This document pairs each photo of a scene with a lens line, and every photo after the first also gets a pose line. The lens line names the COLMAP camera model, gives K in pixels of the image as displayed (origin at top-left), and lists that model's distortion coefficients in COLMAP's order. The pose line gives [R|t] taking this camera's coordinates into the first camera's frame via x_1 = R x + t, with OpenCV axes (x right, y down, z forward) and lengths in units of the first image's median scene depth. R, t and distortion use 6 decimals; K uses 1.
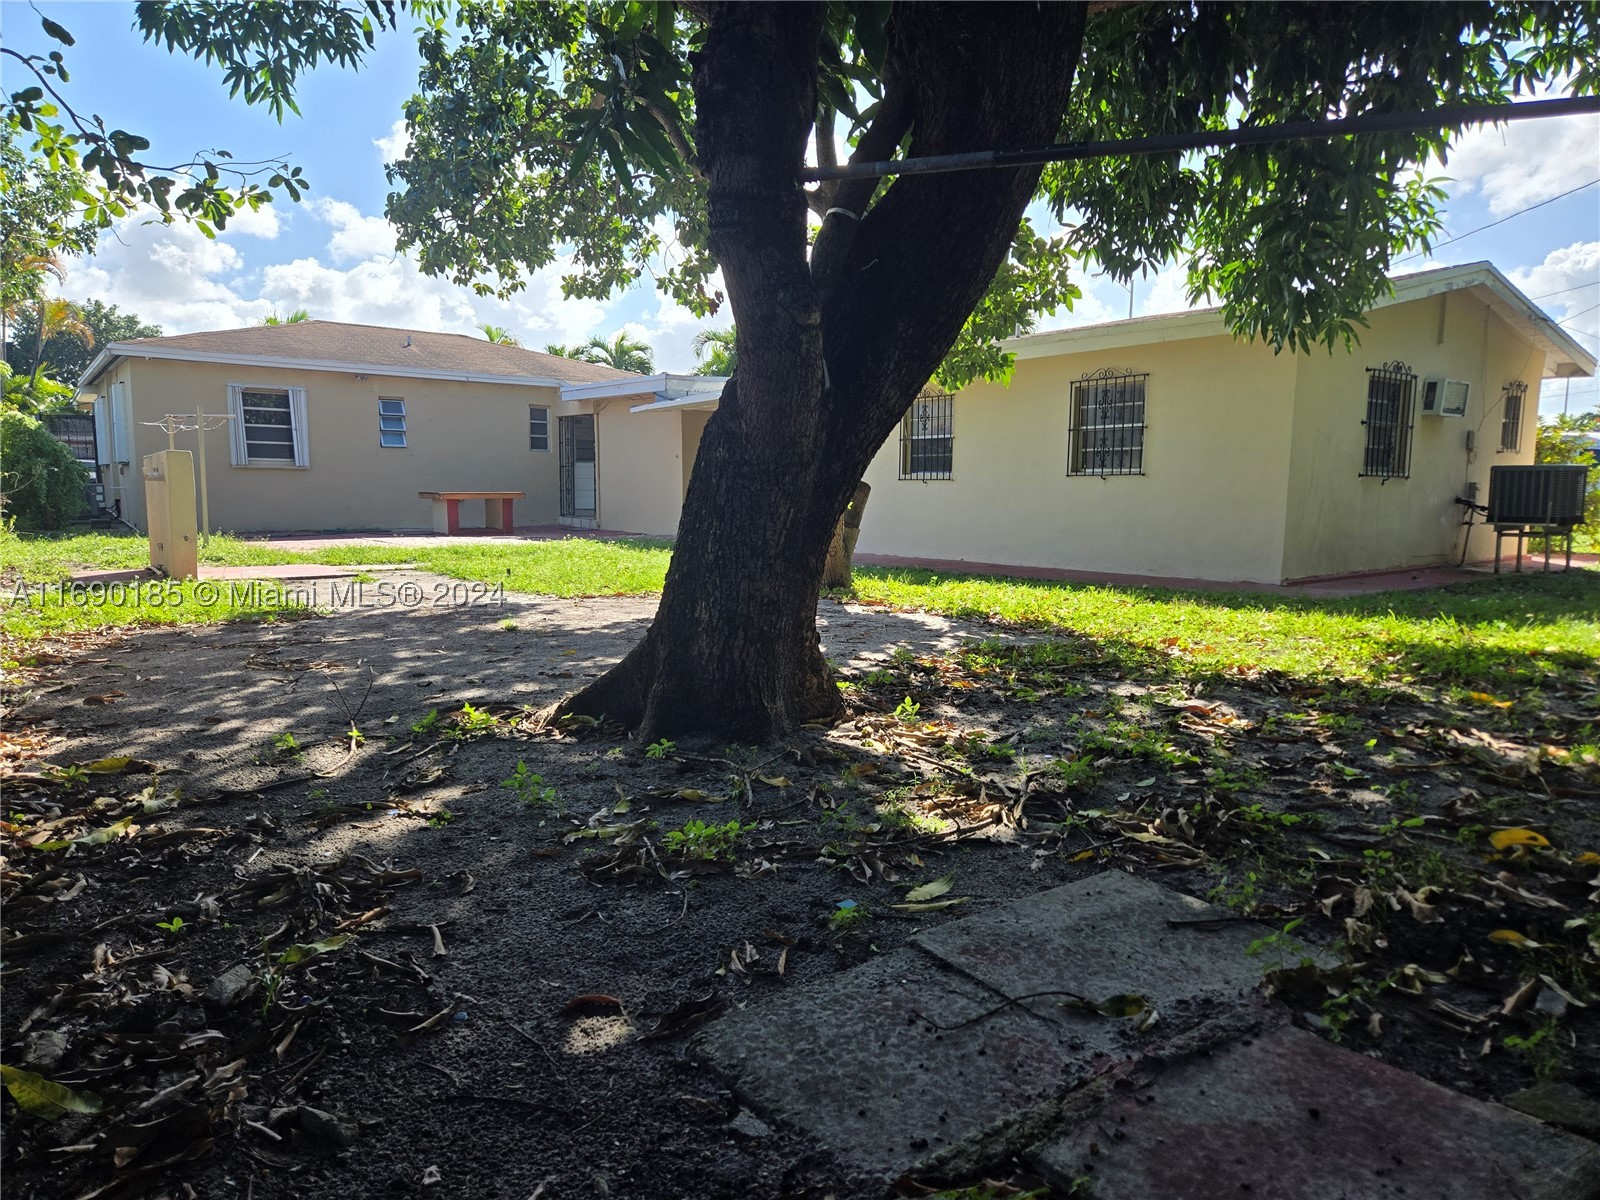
lens RADIAL K [[1074.6, 0, 798.0], [0, 1074.6, 607.1], [0, 0, 1]] dist [0.058768, -0.041855]
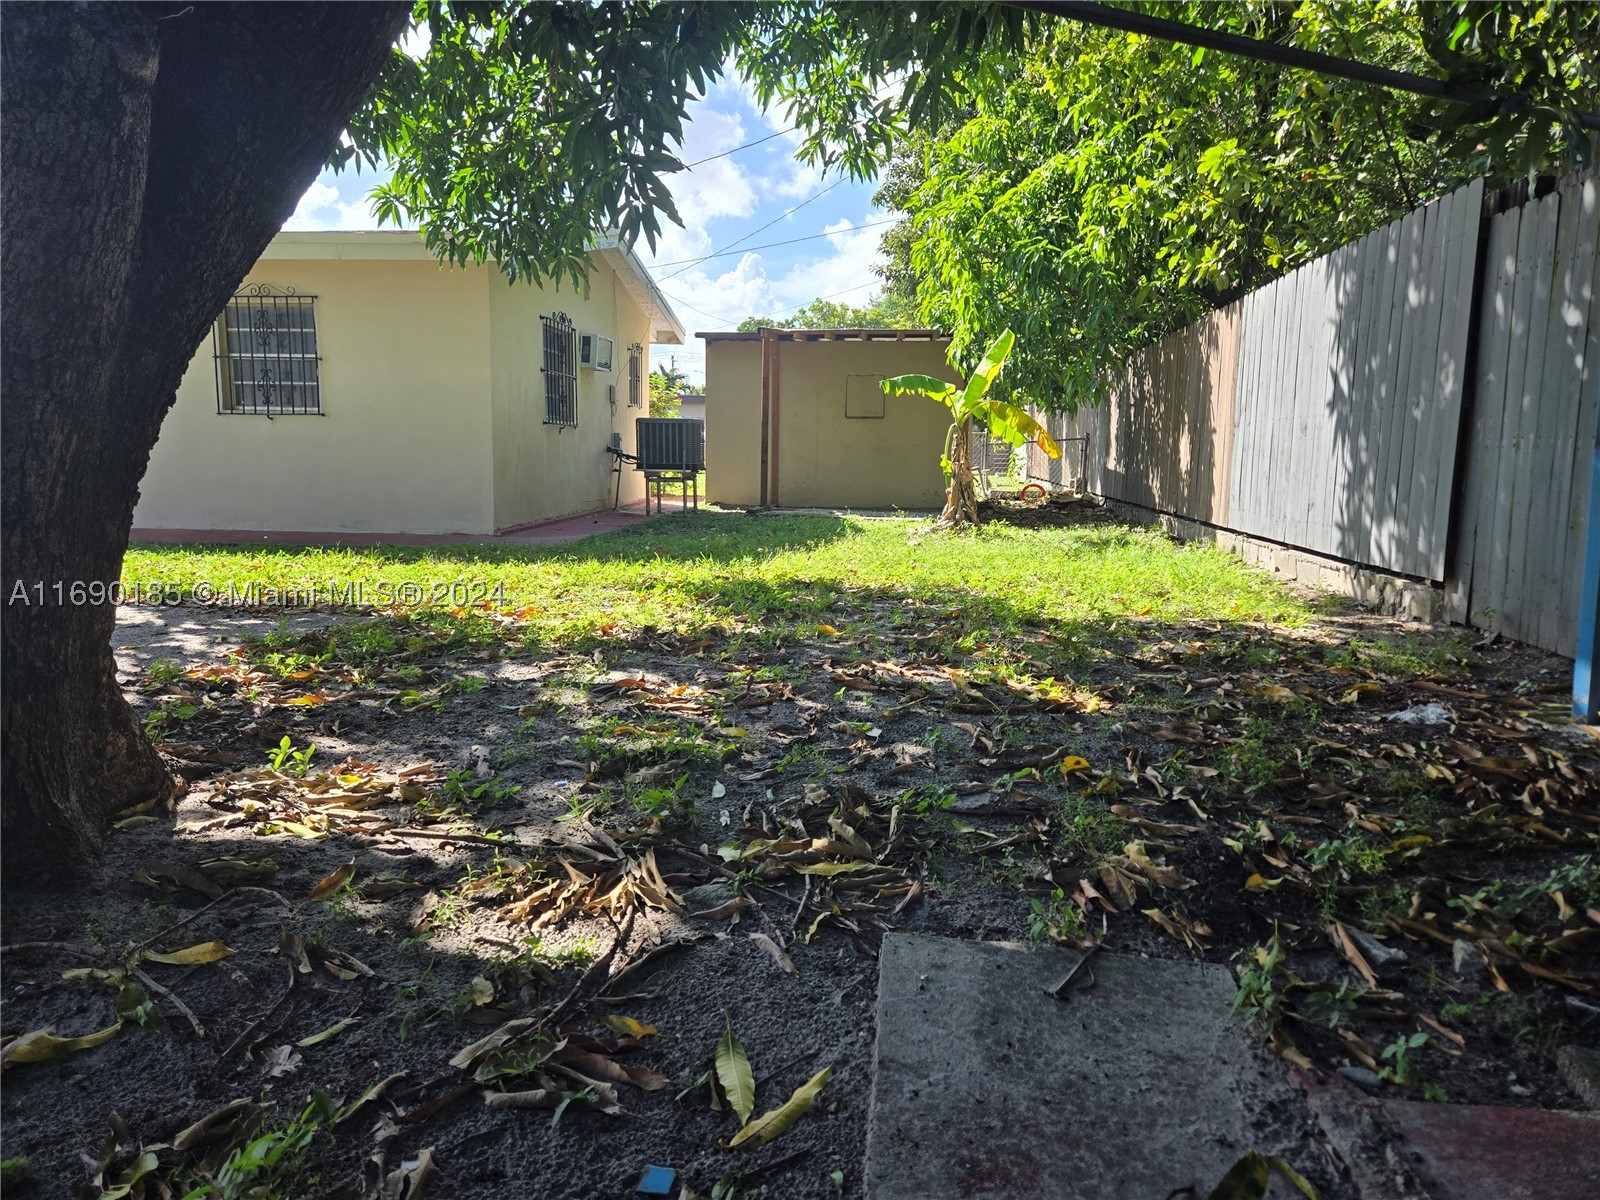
lens RADIAL K [[1074.6, 0, 804.3], [0, 1074.6, 586.3], [0, 0, 1]] dist [0.058768, -0.041855]
pose [[0.677202, -0.090216, 0.730246, -0.164176], [0.072963, 0.995797, 0.055360, -0.019948], [-0.732171, 0.015791, 0.680938, 0.364944]]
